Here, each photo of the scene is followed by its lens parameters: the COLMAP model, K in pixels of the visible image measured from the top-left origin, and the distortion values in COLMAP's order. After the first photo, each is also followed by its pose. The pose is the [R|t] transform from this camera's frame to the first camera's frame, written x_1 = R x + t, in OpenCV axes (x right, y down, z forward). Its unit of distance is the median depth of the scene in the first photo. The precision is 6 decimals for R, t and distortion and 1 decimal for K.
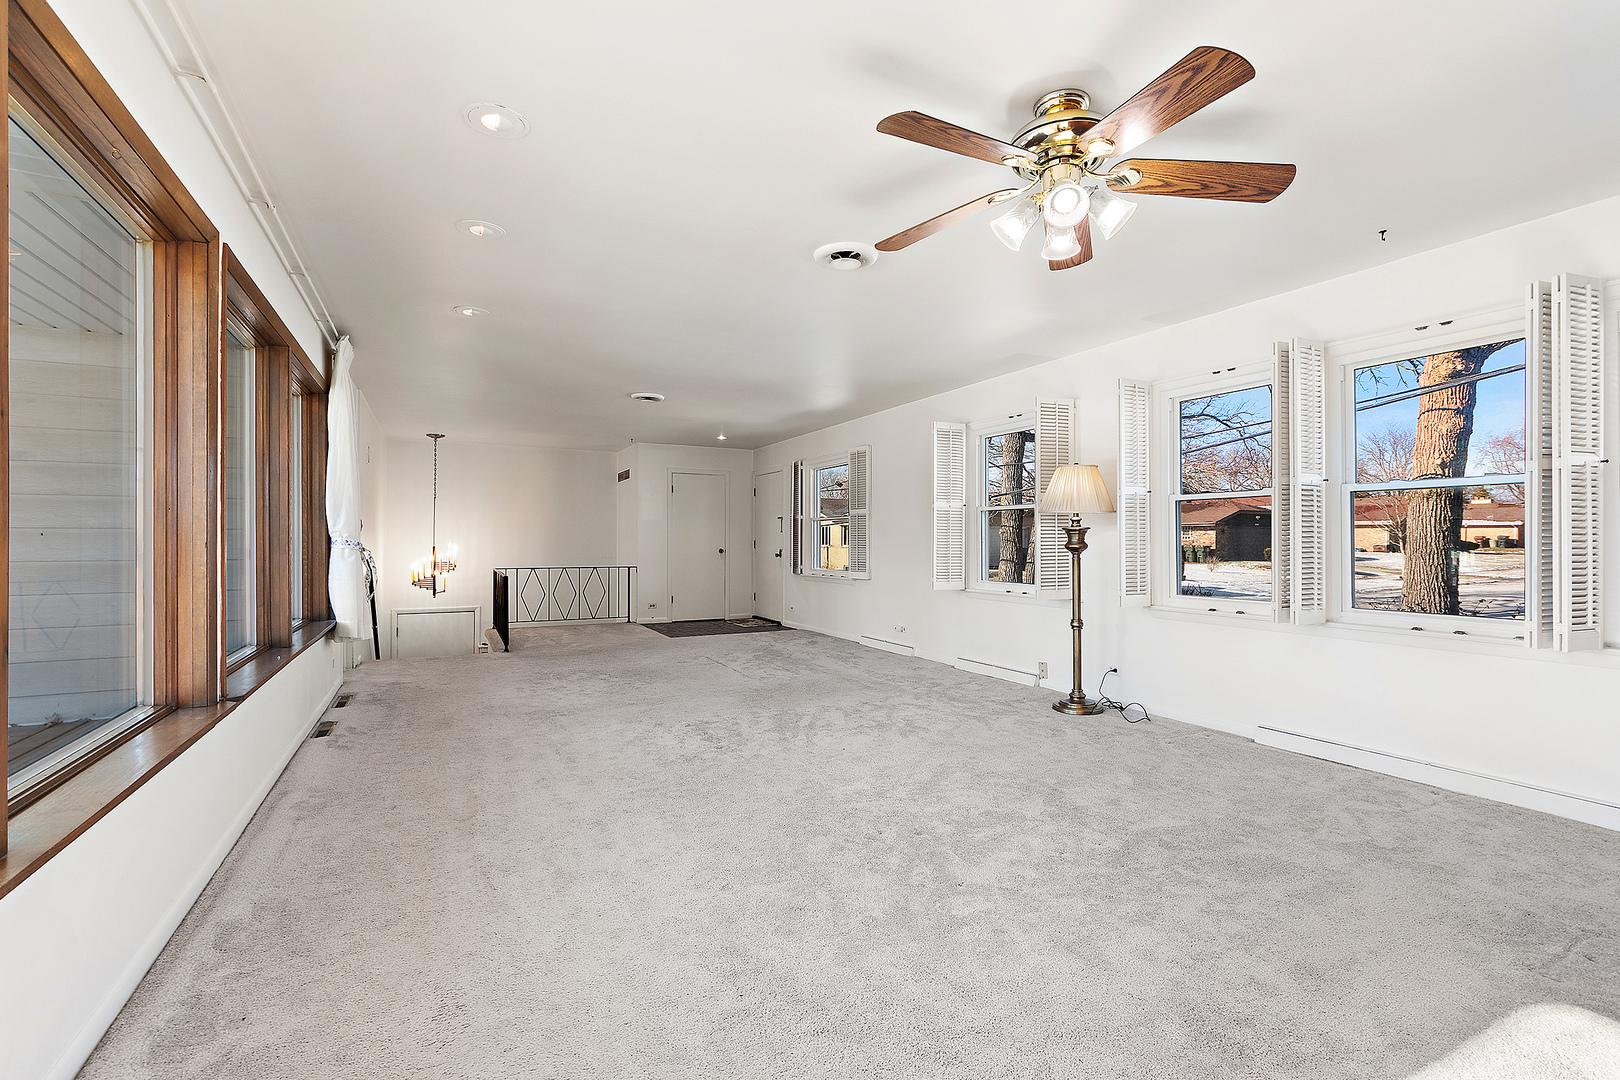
lens RADIAL K [[725.9, 0, 806.8], [0, 725.9, 551.5], [0, 0, 1]] dist [0.000198, 0.000001]
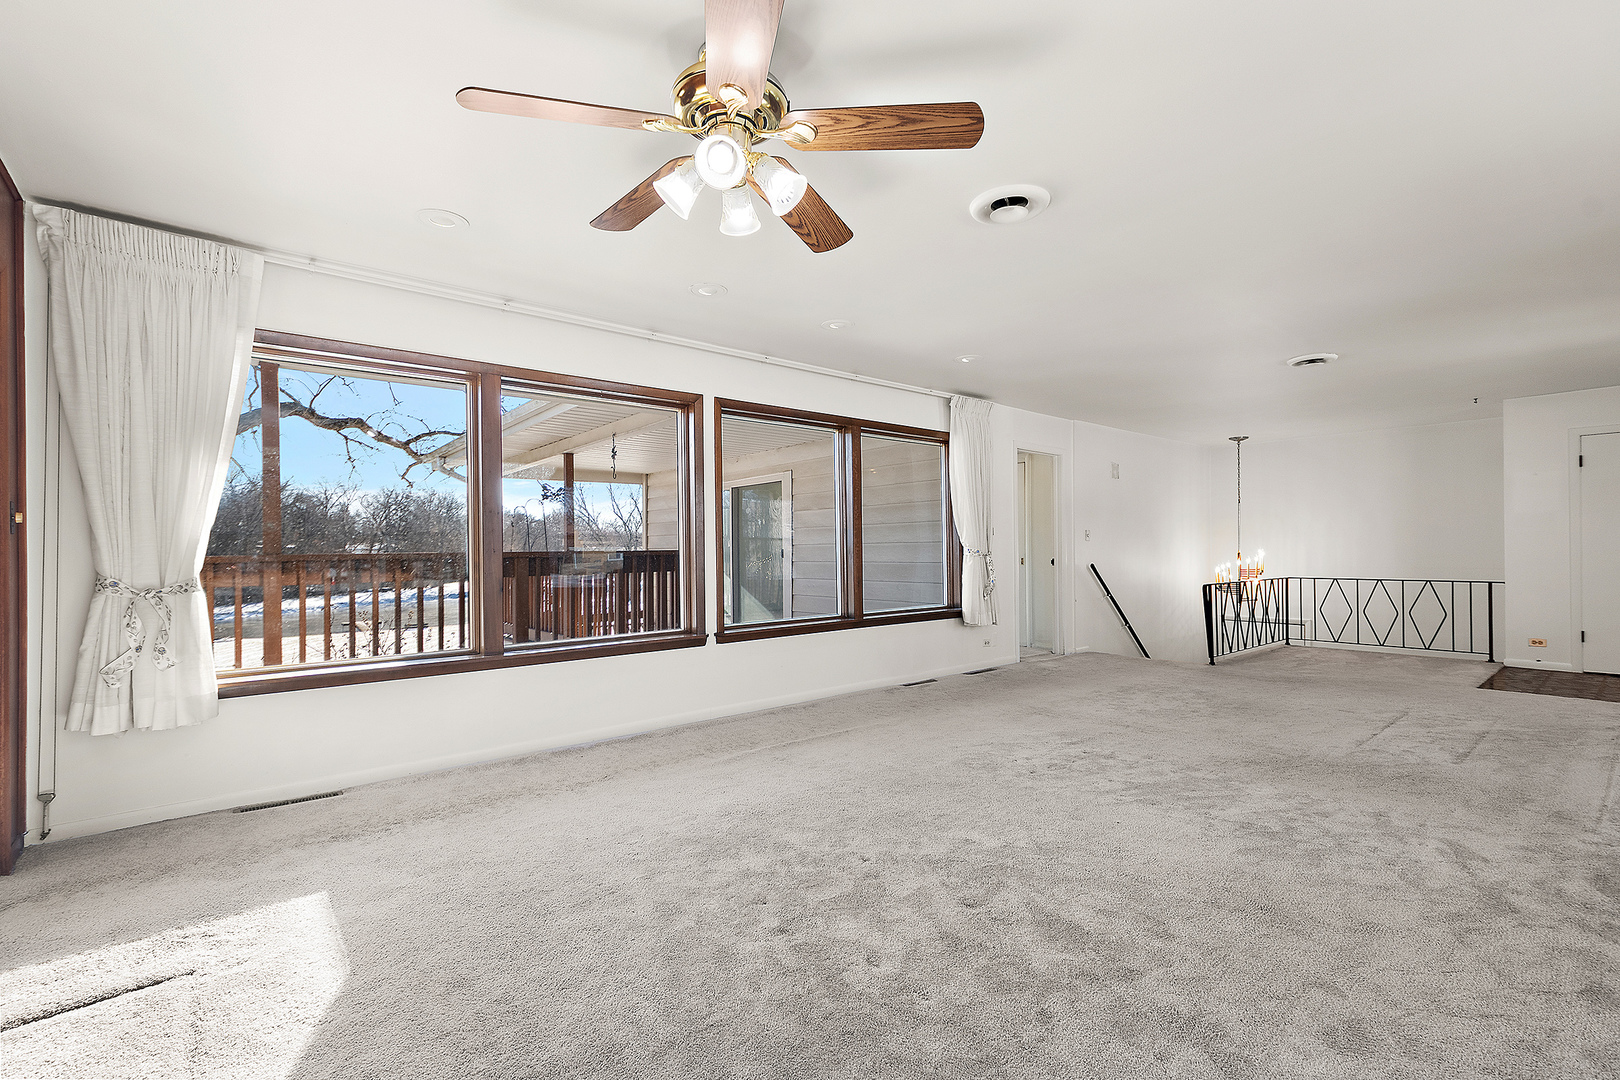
lens RADIAL K [[725.9, 0, 806.8], [0, 725.9, 551.5], [0, 0, 1]] dist [0.000198, 0.000001]
pose [[0.223119, -0.004980, -0.974778, 0.576237], [-0.004892, 0.999969, -0.006228, -0.000167], [0.974779, 0.006159, 0.223088, 0.423450]]
